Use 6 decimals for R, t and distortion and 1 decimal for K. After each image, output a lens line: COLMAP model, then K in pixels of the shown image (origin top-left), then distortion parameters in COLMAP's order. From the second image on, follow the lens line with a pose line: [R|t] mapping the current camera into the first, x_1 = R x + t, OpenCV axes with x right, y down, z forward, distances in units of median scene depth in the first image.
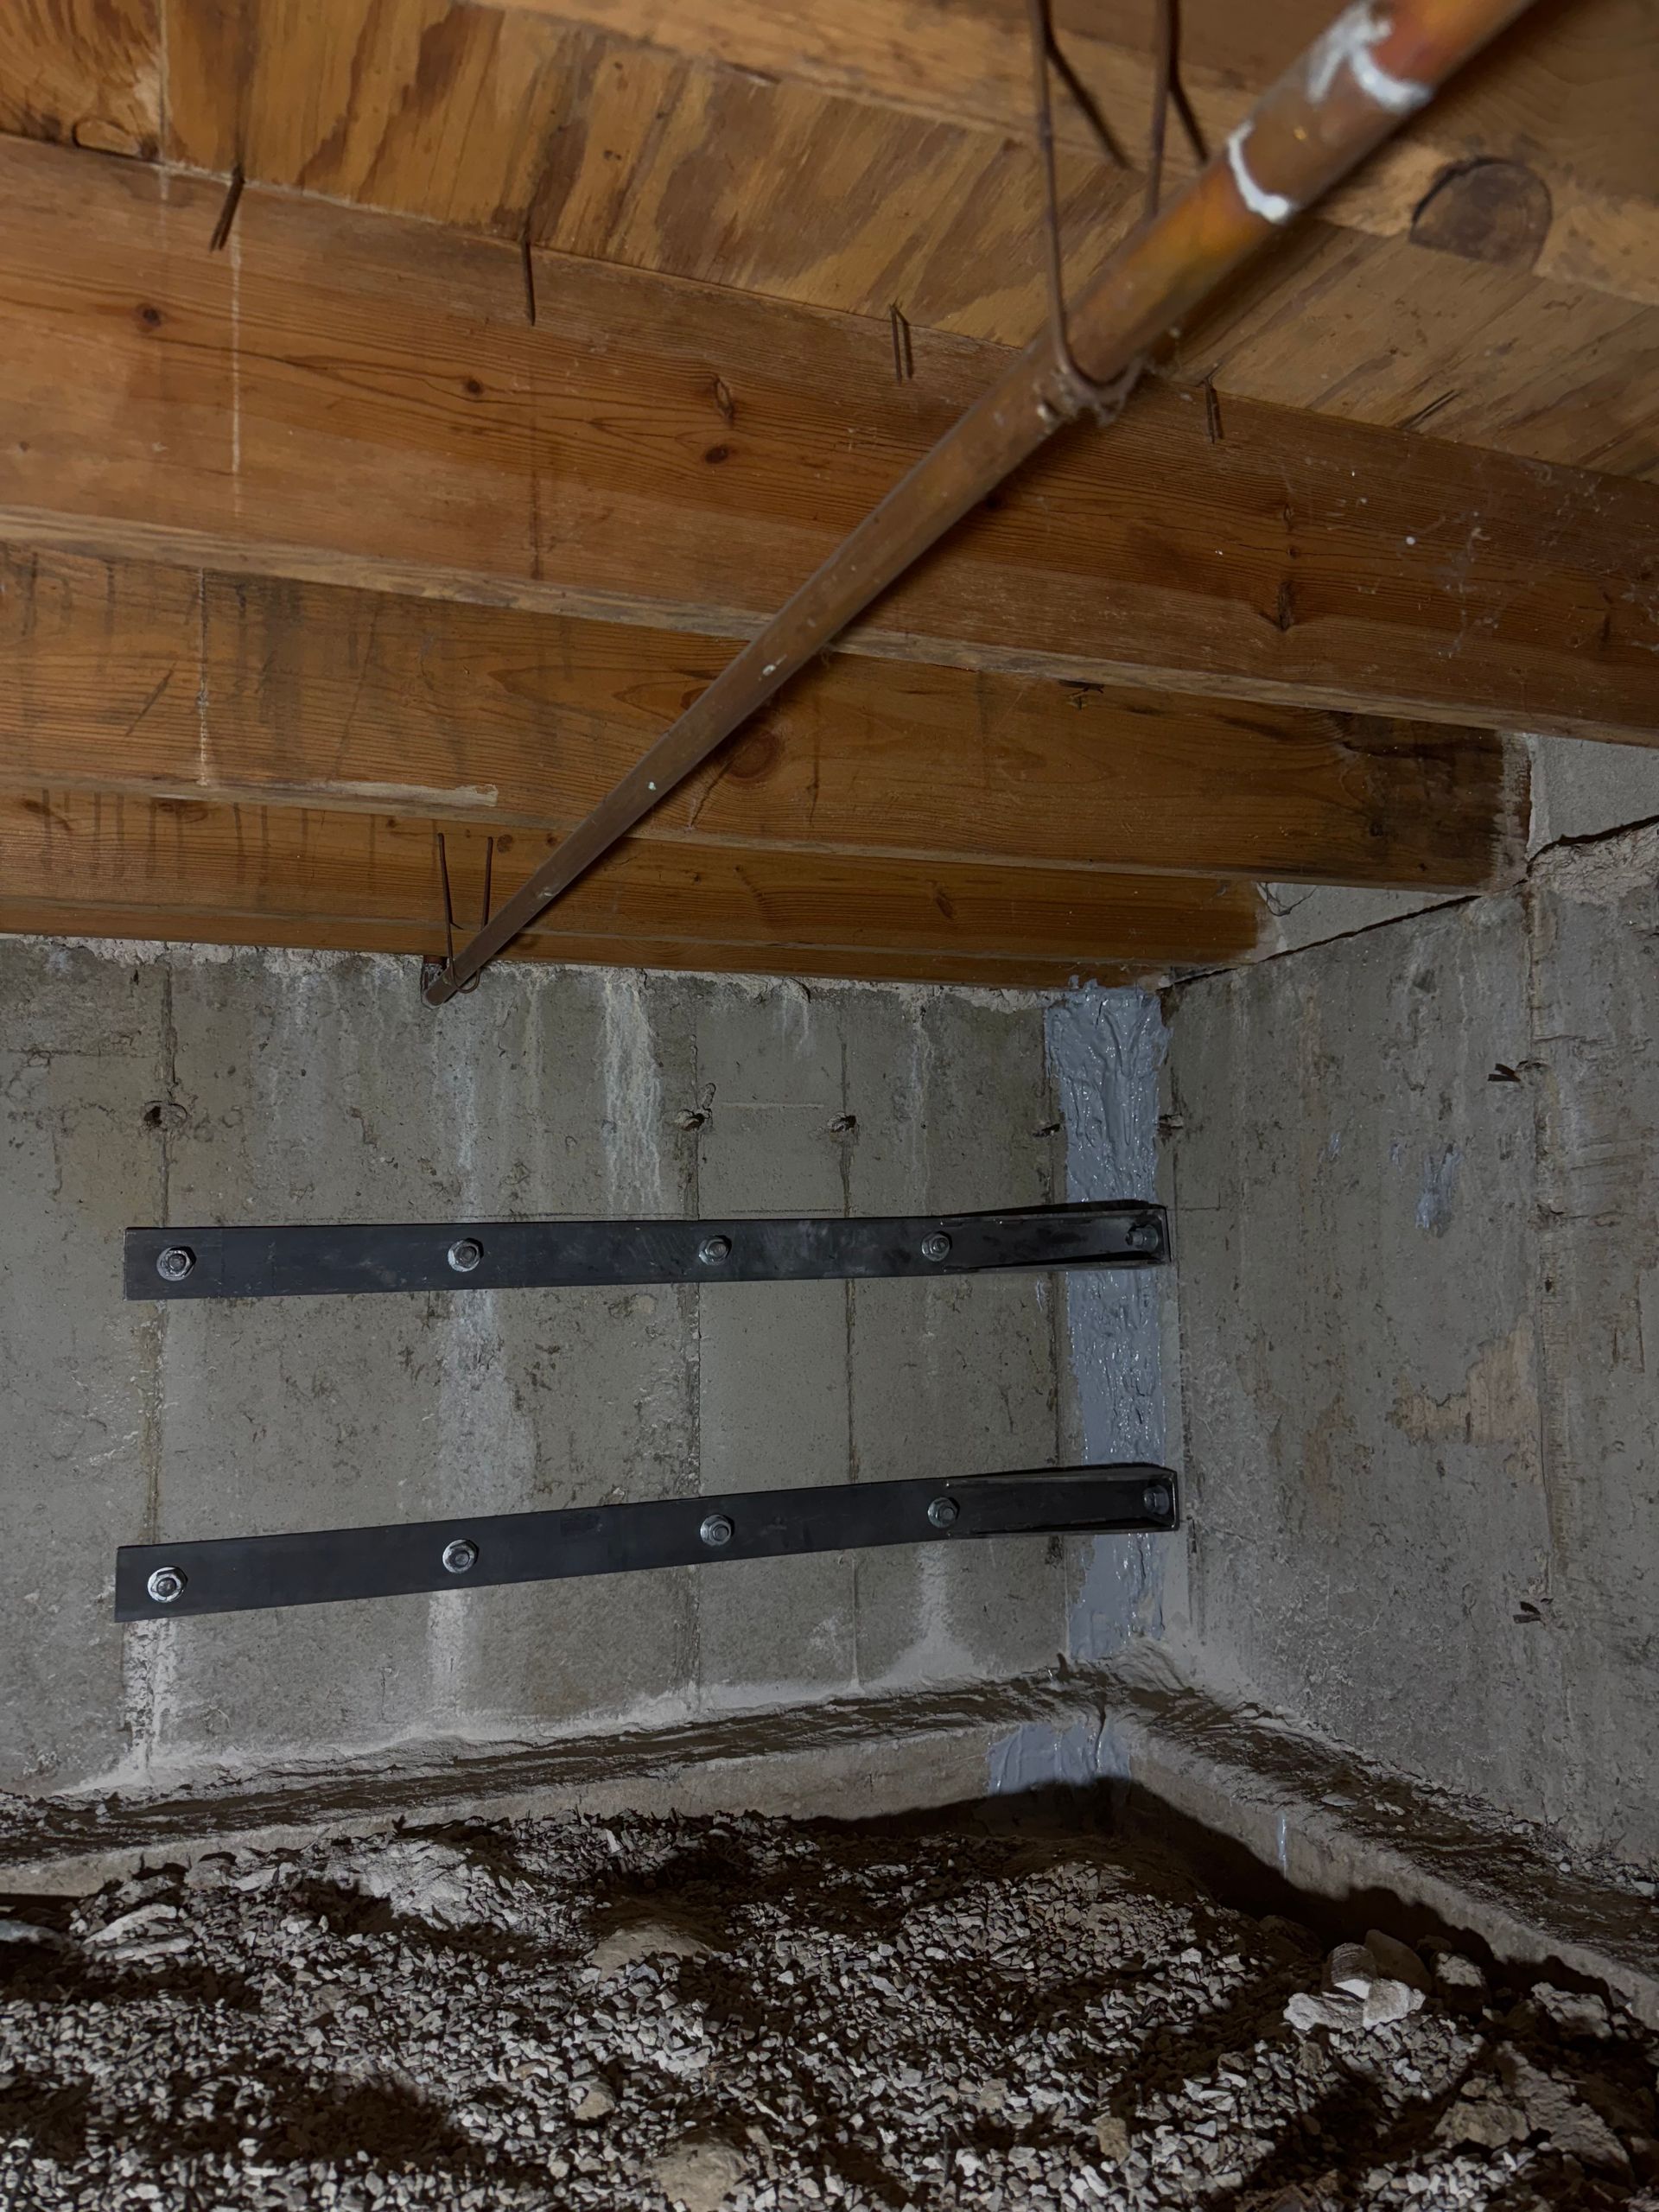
lens RADIAL K [[1443.1, 0, 780.3], [0, 1443.1, 1105.0], [0, 0, 1]] dist [0.110887, -0.171192]
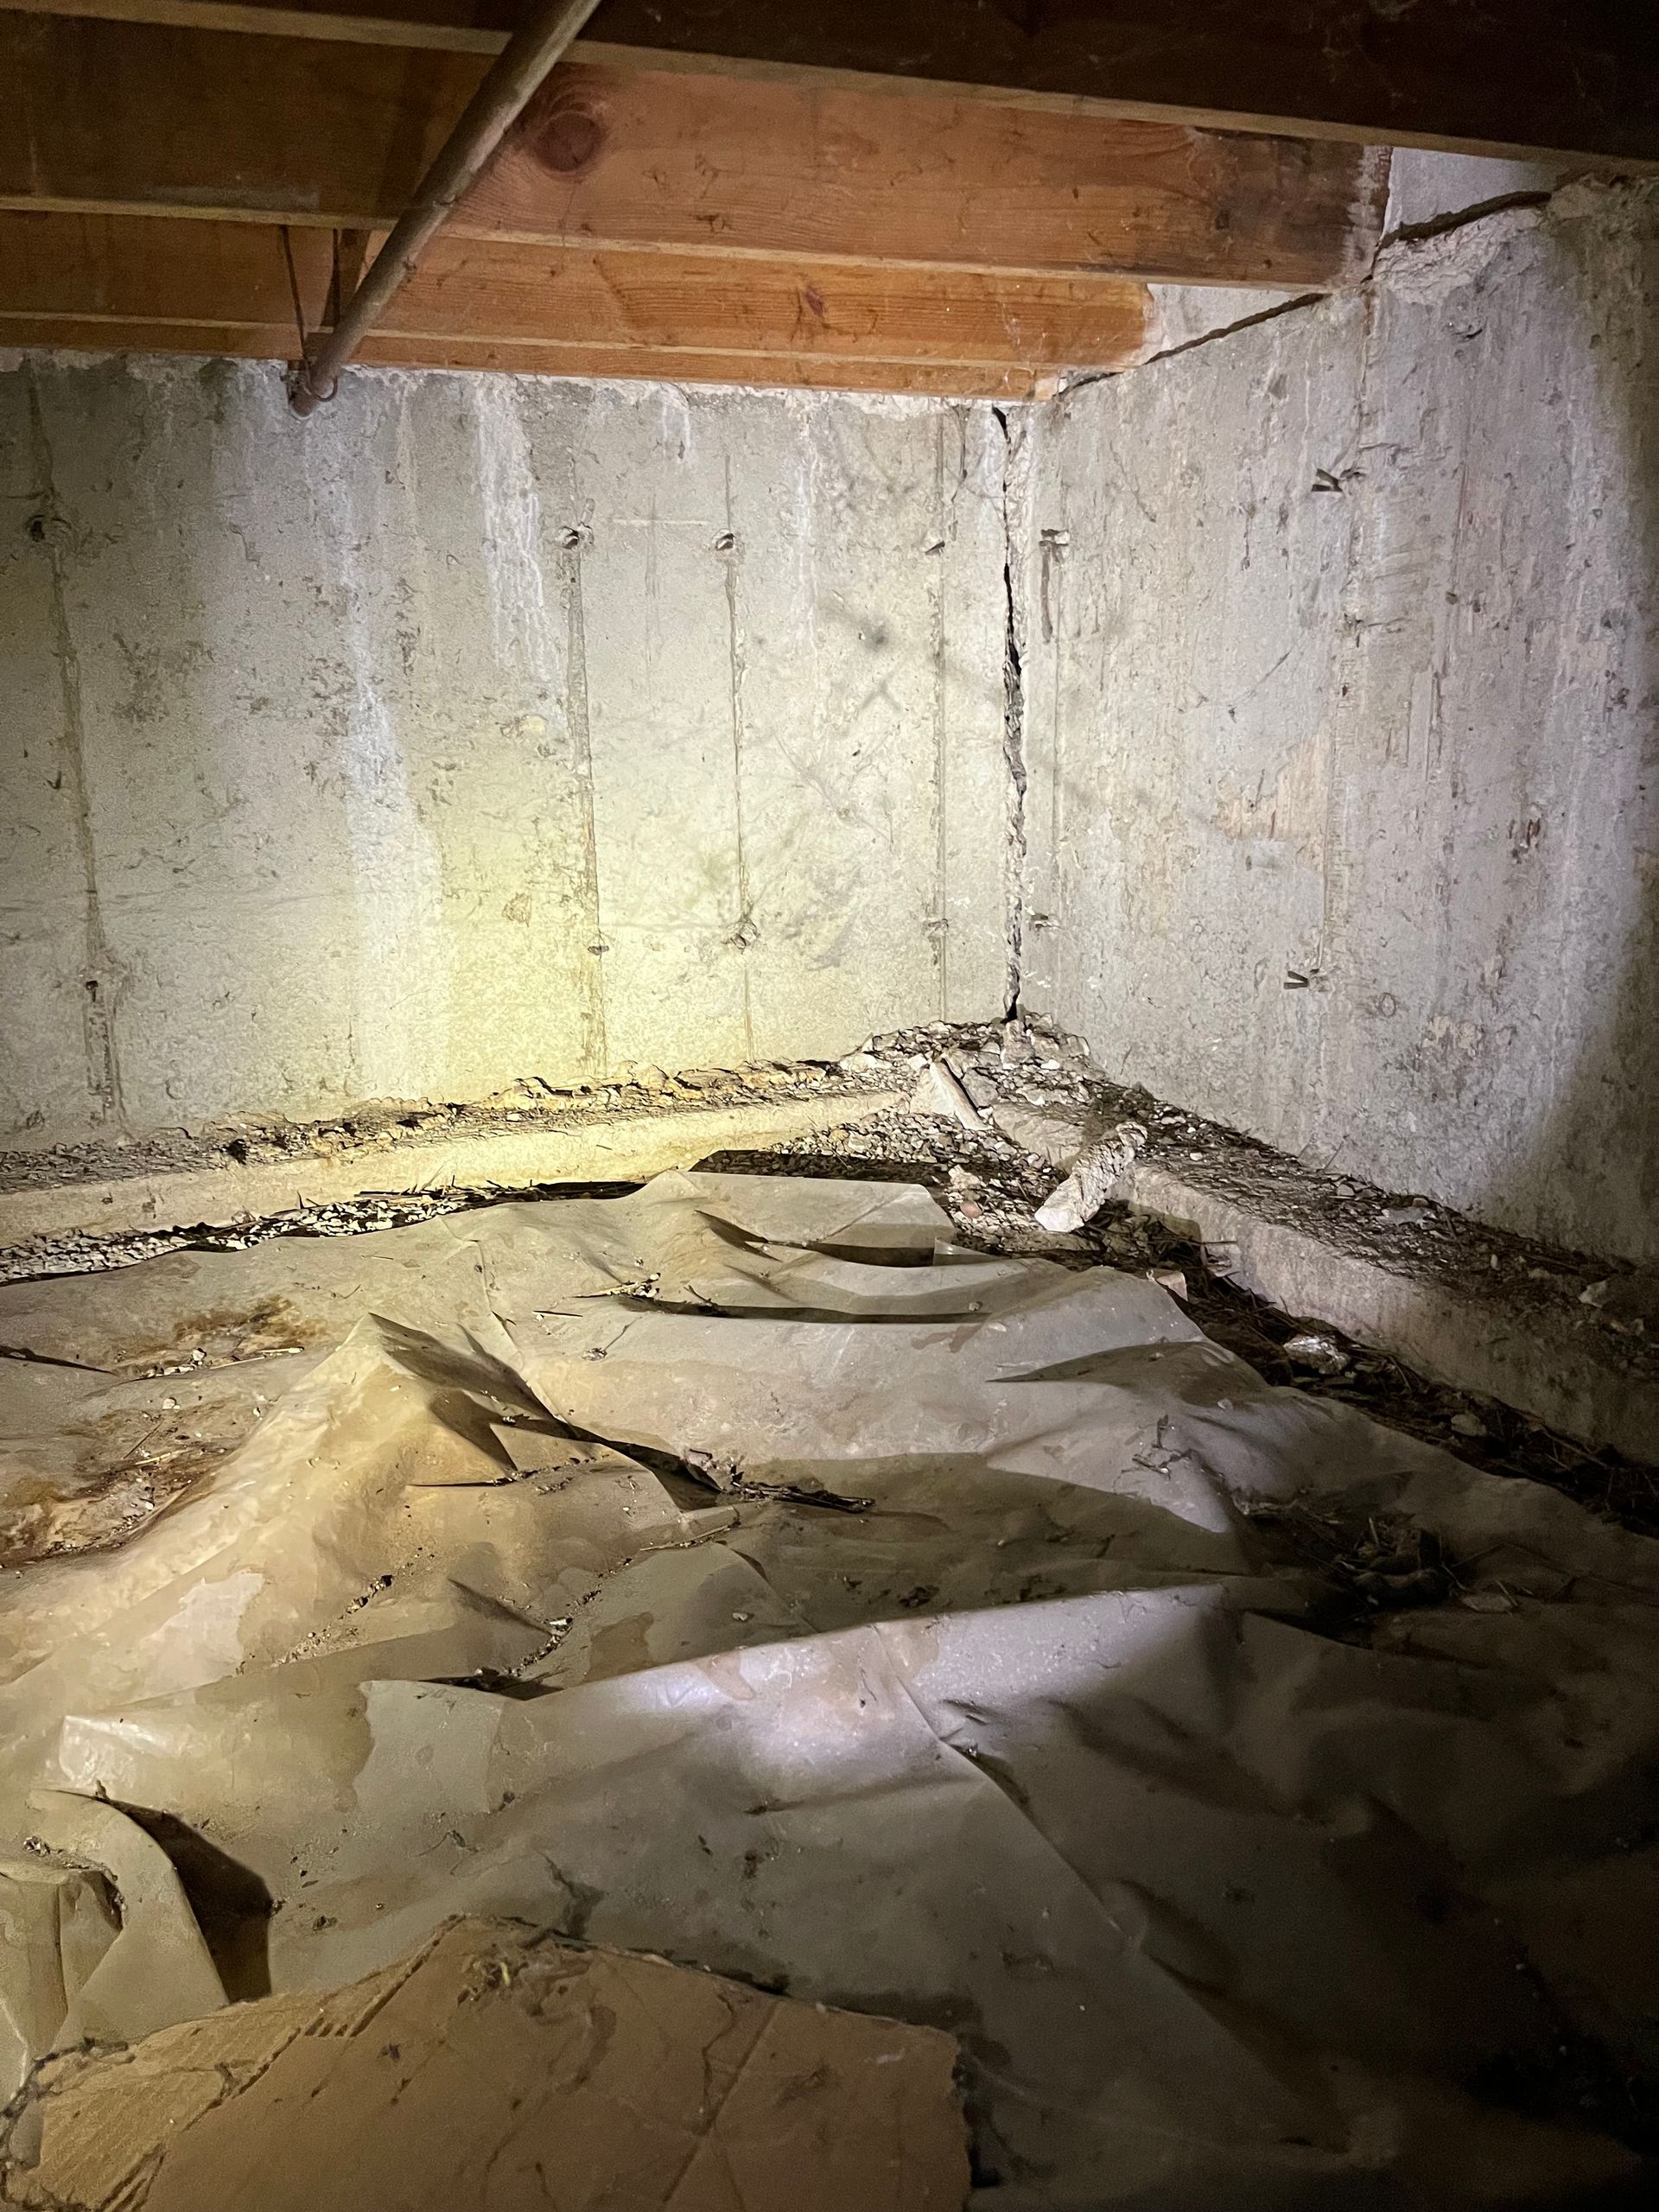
lens RADIAL K [[1669.4, 0, 829.5], [0, 1669.4, 1106.0], [0, 0, 1]] dist [0.080450, -0.107718]
pose [[0.999946, -0.006999, 0.007727, 0.117862], [0.004166, 0.947683, 0.319185, 0.012746], [-0.009556, -0.319135, 0.947661, -0.267841]]
